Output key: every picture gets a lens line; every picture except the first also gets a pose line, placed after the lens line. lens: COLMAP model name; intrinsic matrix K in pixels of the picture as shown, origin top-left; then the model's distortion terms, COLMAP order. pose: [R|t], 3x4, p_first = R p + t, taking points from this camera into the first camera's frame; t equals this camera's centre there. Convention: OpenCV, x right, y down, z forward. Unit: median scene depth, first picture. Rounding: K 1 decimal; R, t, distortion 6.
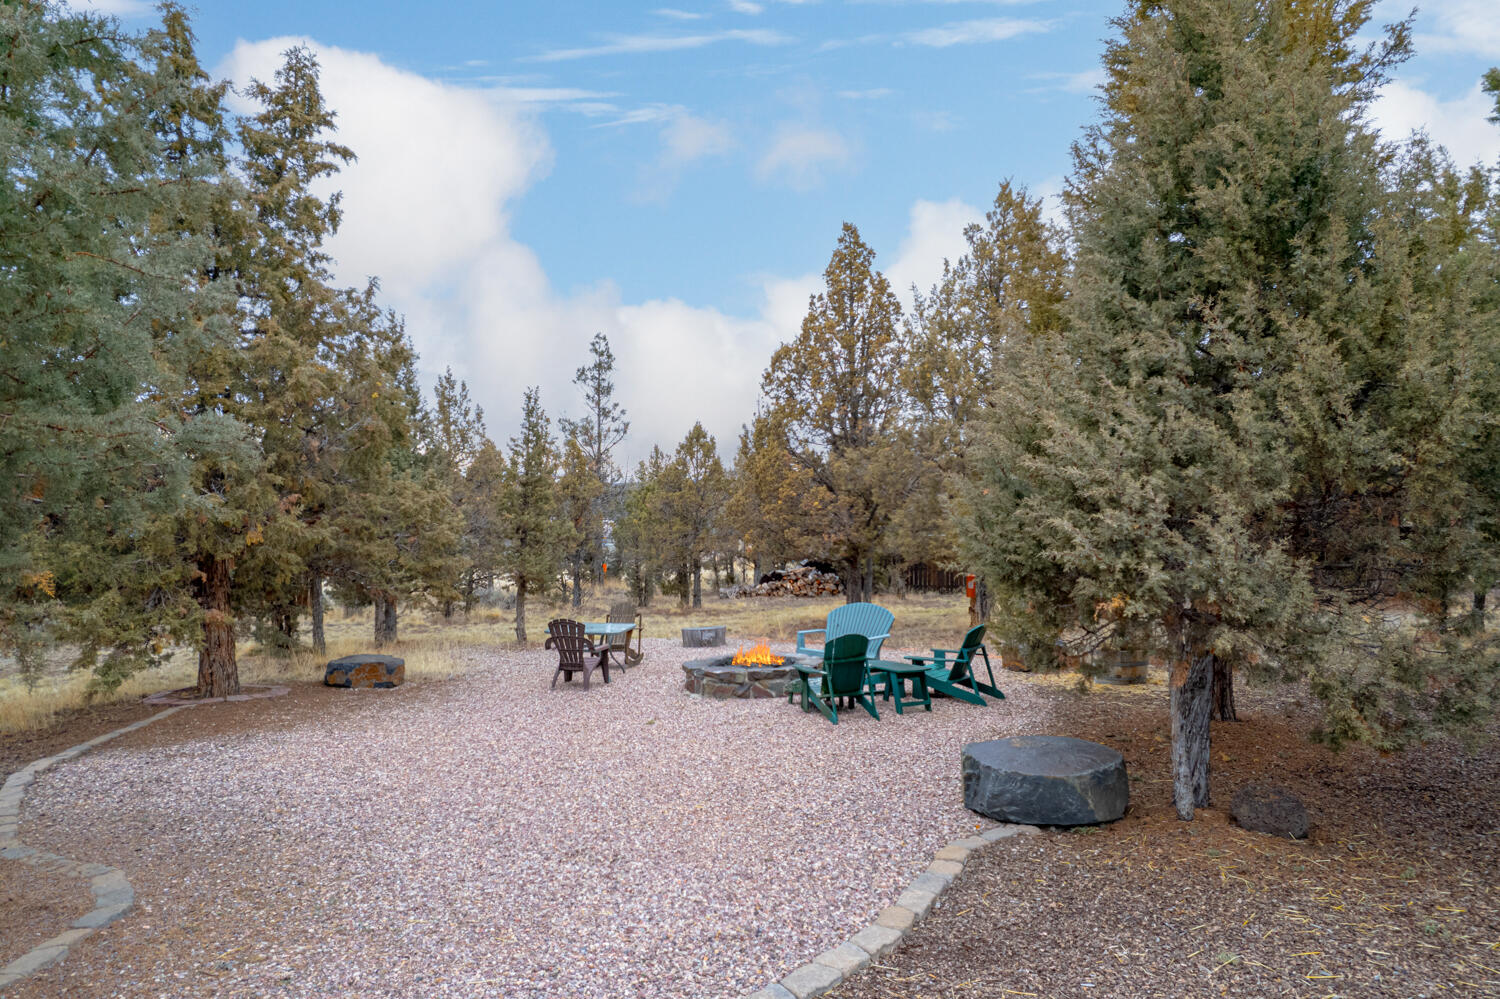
lens RADIAL K [[954.0, 0, 748.2], [0, 954.0, 496.5], [0, 0, 1]] dist [-0.047140, 0.028290]
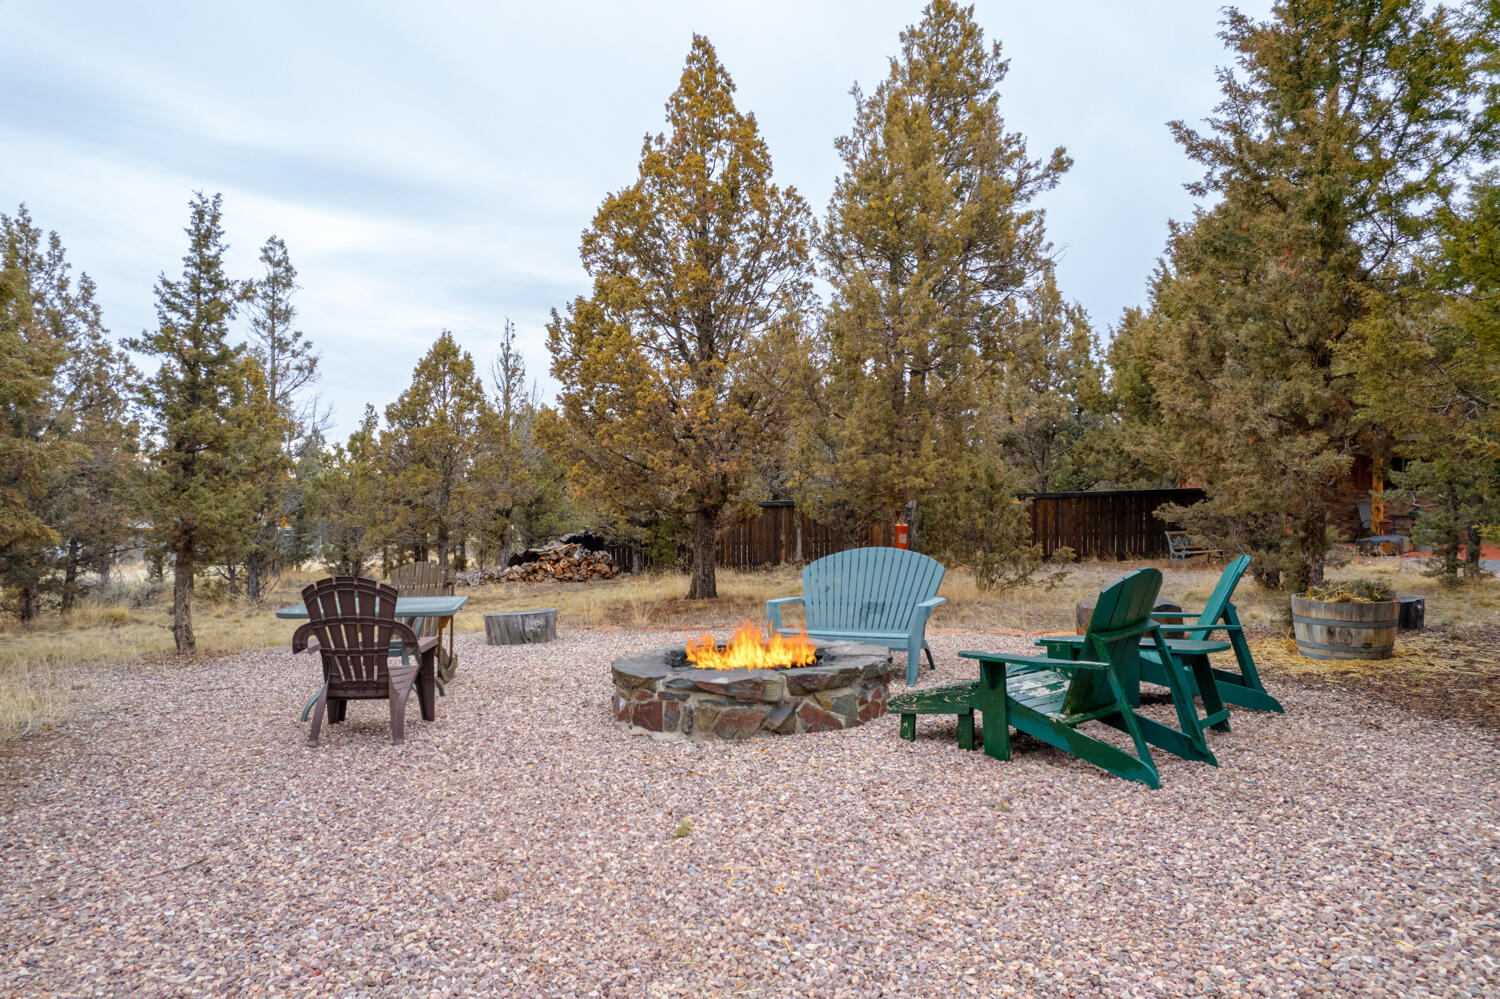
lens RADIAL K [[954.0, 0, 759.6], [0, 954.0, 507.3], [0, 0, 1]] dist [-0.047140, 0.028290]
pose [[0.938948, -0.002162, 0.344051, -0.082633], [-0.001485, 0.999946, 0.010334, 0.047144], [-0.344055, -0.010214, 0.938894, 0.276417]]
